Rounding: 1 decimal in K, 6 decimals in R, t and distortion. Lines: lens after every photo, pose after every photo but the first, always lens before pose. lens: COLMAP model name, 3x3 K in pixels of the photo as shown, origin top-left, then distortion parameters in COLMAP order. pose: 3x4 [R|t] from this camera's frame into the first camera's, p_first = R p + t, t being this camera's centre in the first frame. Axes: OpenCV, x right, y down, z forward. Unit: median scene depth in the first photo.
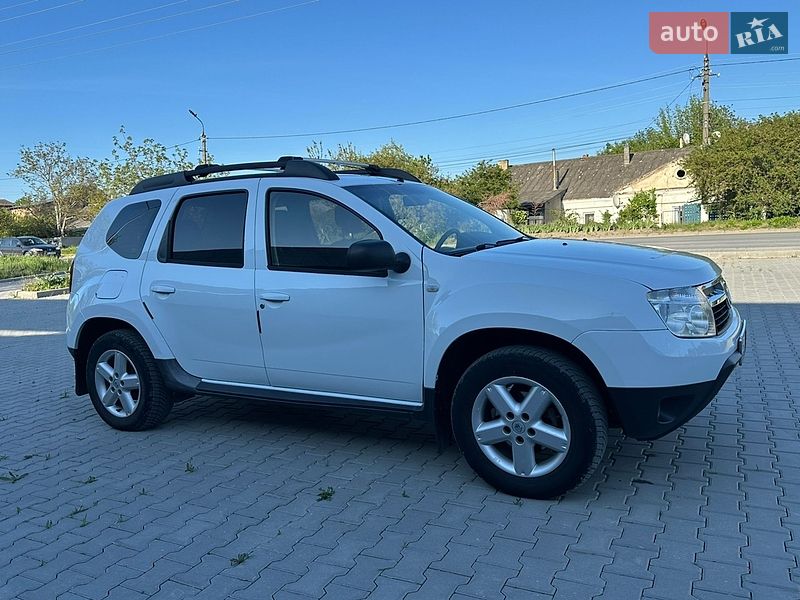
lens RADIAL K [[648.8, 0, 395.0], [0, 648.8, 296.7], [0, 0, 1]] dist [0.063584, -0.108682]
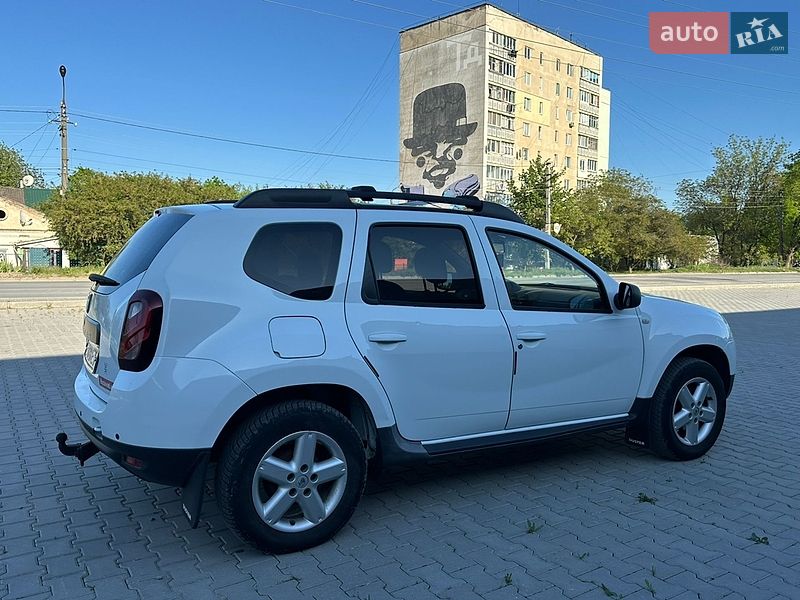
lens RADIAL K [[648.8, 0, 397.3], [0, 648.8, 299.9], [0, 0, 1]] dist [0.063584, -0.108682]
pose [[0.495873, 0.000499, 0.868395, -1.094636], [0.057248, 0.997806, -0.033264, -0.032415], [-0.866506, 0.066209, 0.494756, 0.633466]]
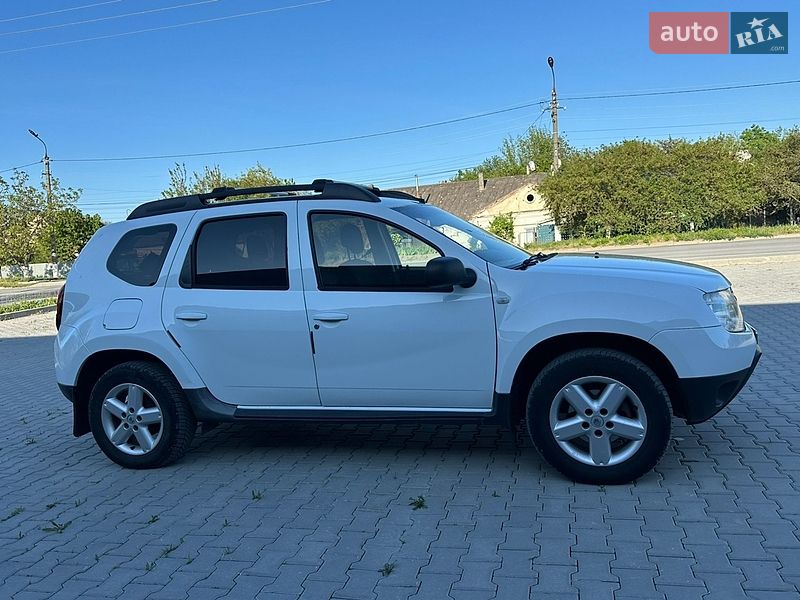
lens RADIAL K [[648.8, 0, 403.8], [0, 648.8, 303.5], [0, 0, 1]] dist [0.063584, -0.108682]
pose [[0.972375, -0.041243, 0.229750, -0.286621], [0.047308, 0.998661, -0.020947, 0.005485], [-0.228579, 0.031238, 0.973024, -0.009999]]
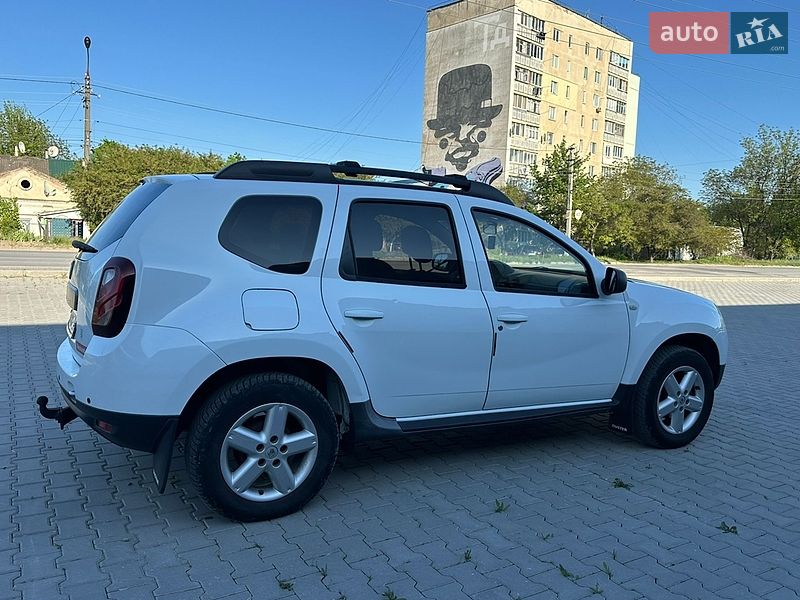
lens RADIAL K [[648.8, 0, 401.7], [0, 648.8, 298.9], [0, 0, 1]] dist [0.063584, -0.108682]
pose [[0.516978, -0.004841, 0.855985, -1.067375], [0.023106, 0.999699, -0.008301, -0.023747], [-0.855687, 0.024070, 0.516934, 0.585203]]
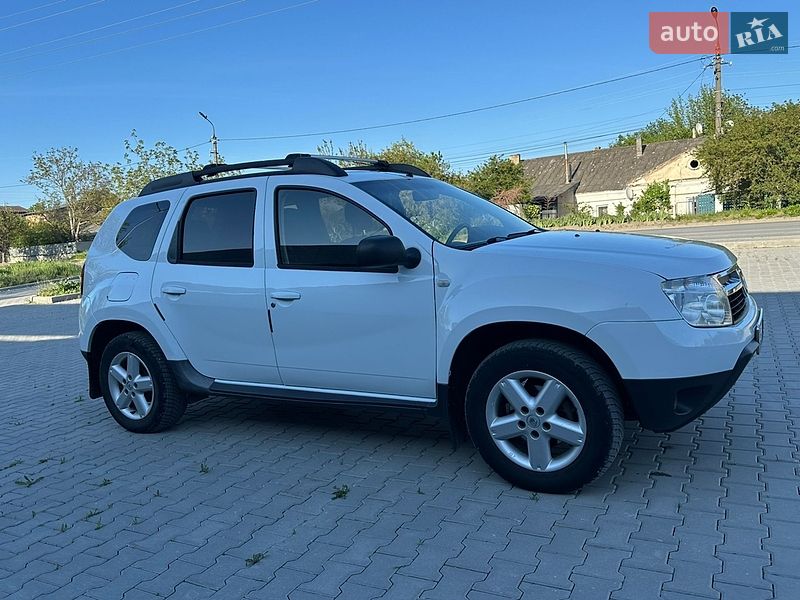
lens RADIAL K [[648.8, 0, 402.1], [0, 648.8, 299.0], [0, 0, 1]] dist [0.063584, -0.108682]
pose [[0.999708, -0.021498, -0.011073, 0.004100], [0.021574, 0.999744, 0.006798, 0.002532], [0.010924, -0.007035, 0.999916, 0.007866]]
